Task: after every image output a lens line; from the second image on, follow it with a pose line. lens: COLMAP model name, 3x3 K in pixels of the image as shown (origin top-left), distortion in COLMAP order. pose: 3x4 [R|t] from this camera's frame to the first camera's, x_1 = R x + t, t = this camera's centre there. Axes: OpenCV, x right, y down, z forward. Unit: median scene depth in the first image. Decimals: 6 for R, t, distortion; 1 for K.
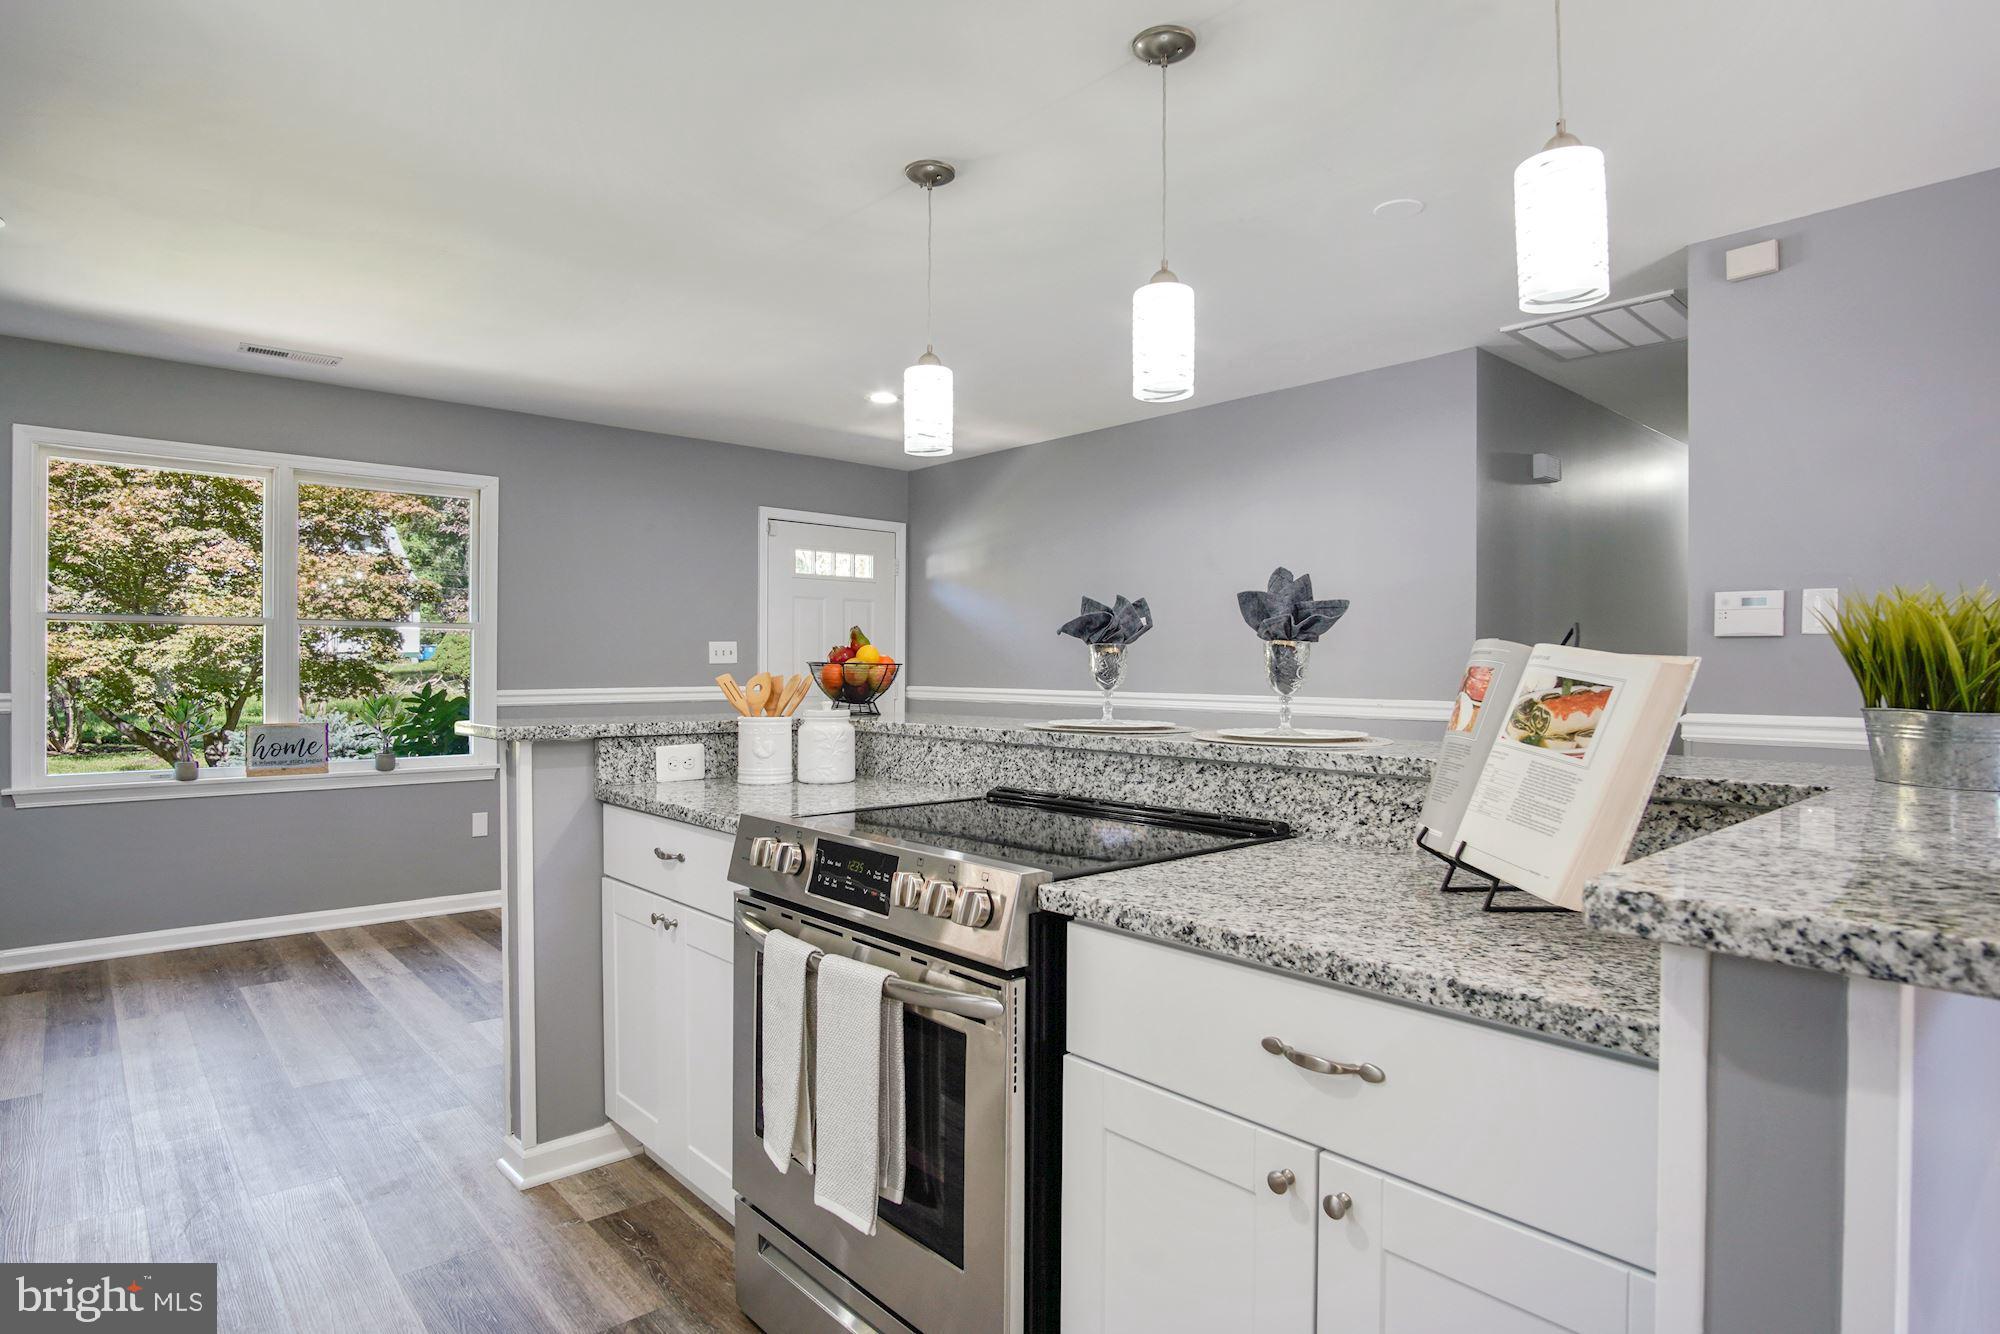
lens RADIAL K [[1073.2, 0, 1002.0], [0, 1073.2, 672.3], [0, 0, 1]] dist [-0.033517, 0.008541]
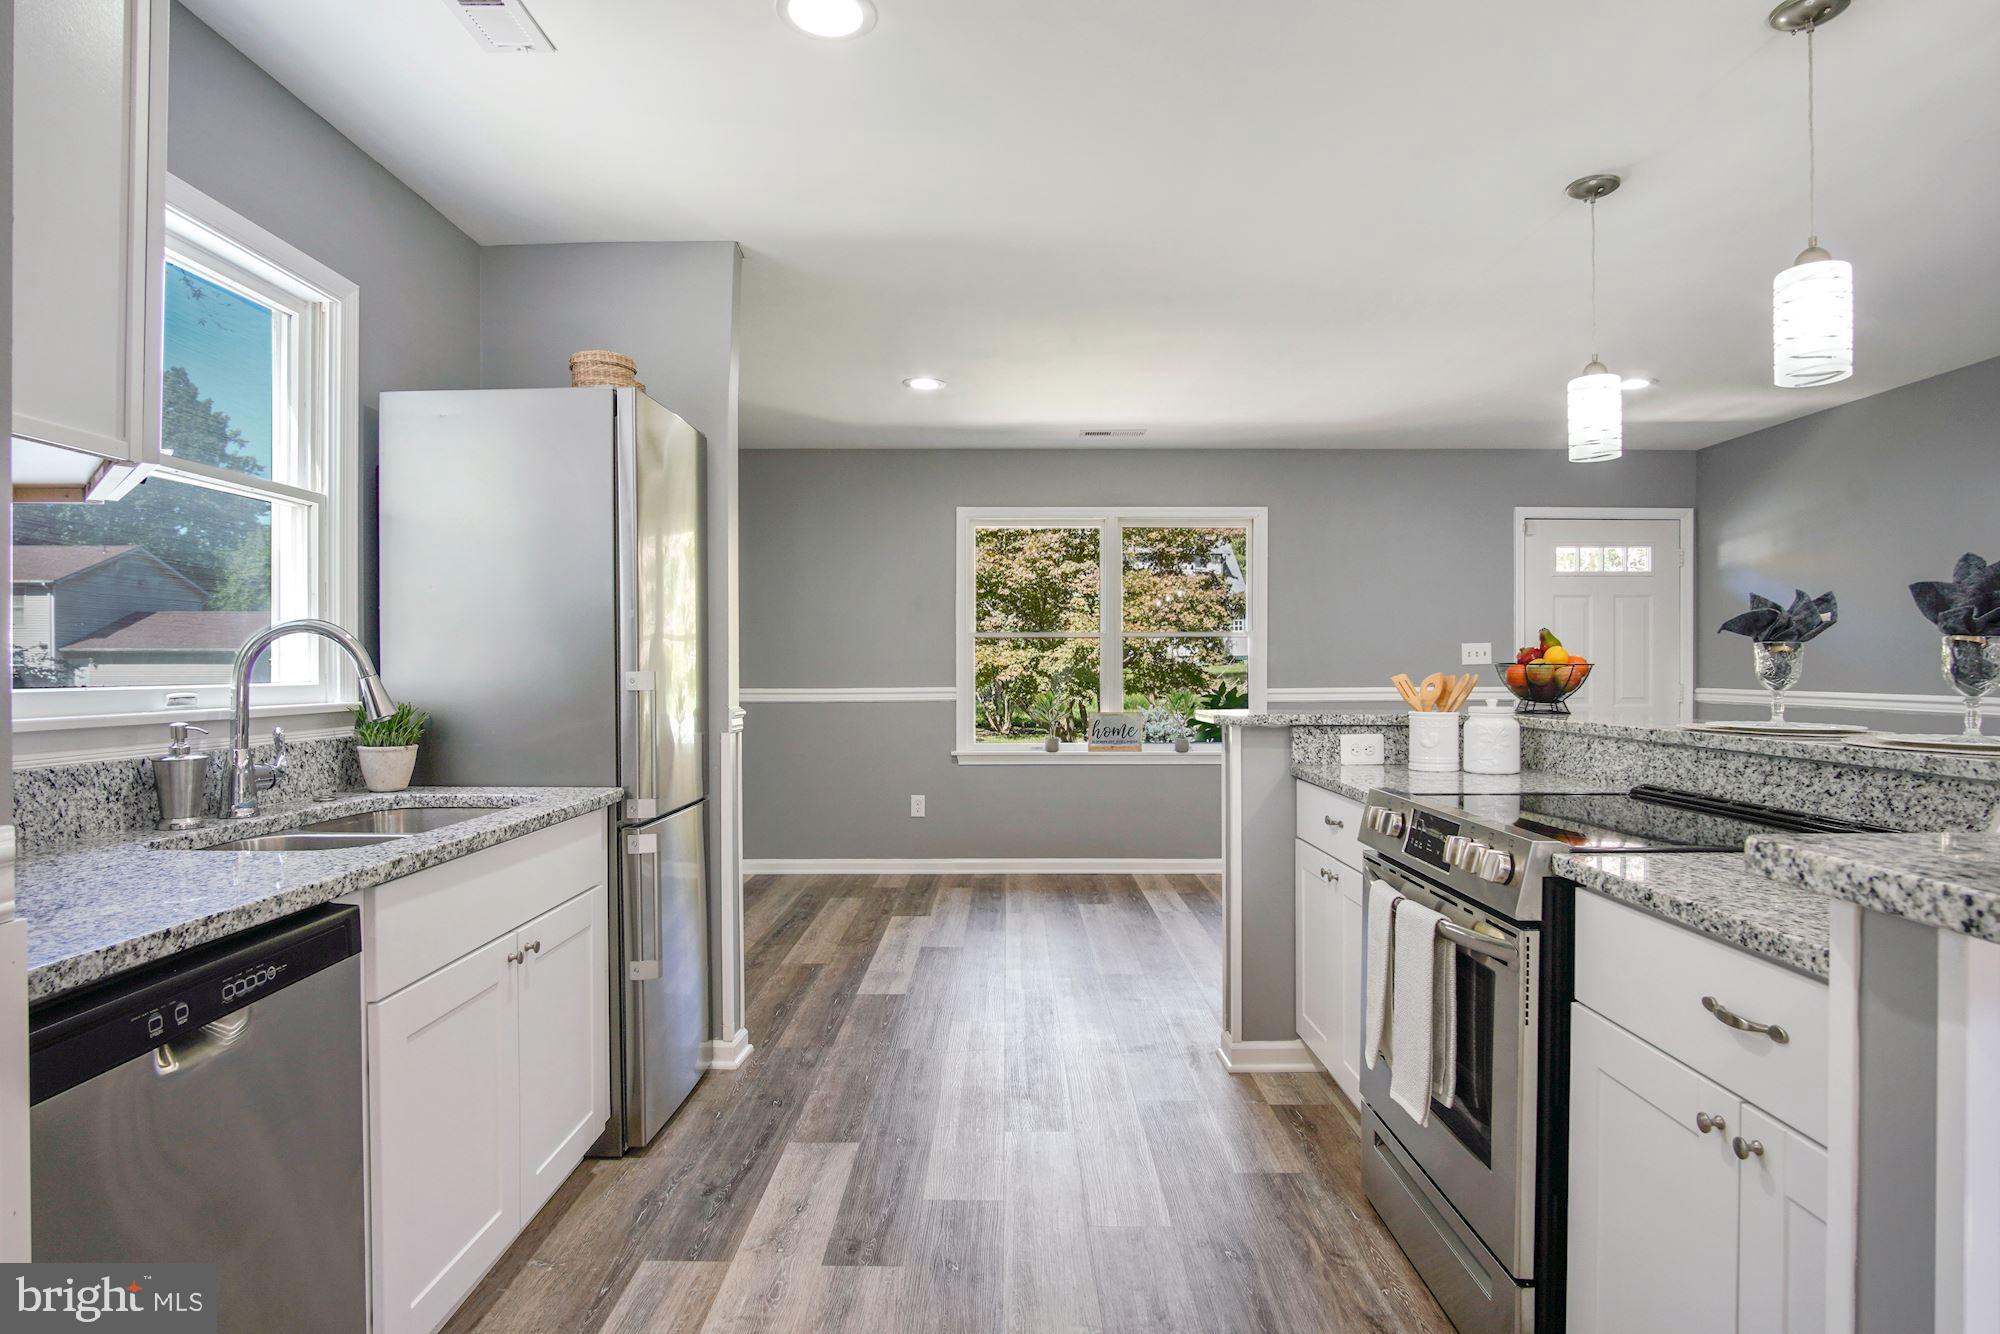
lens RADIAL K [[1073.2, 0, 1002.0], [0, 1073.2, 672.3], [0, 0, 1]] dist [-0.033517, 0.008541]
pose [[0.742520, -0.001780, -0.669822, 0.198694], [0.000930, 0.999998, -0.001627, 0.001103], [0.669823, 0.000585, 0.742520, -0.144209]]
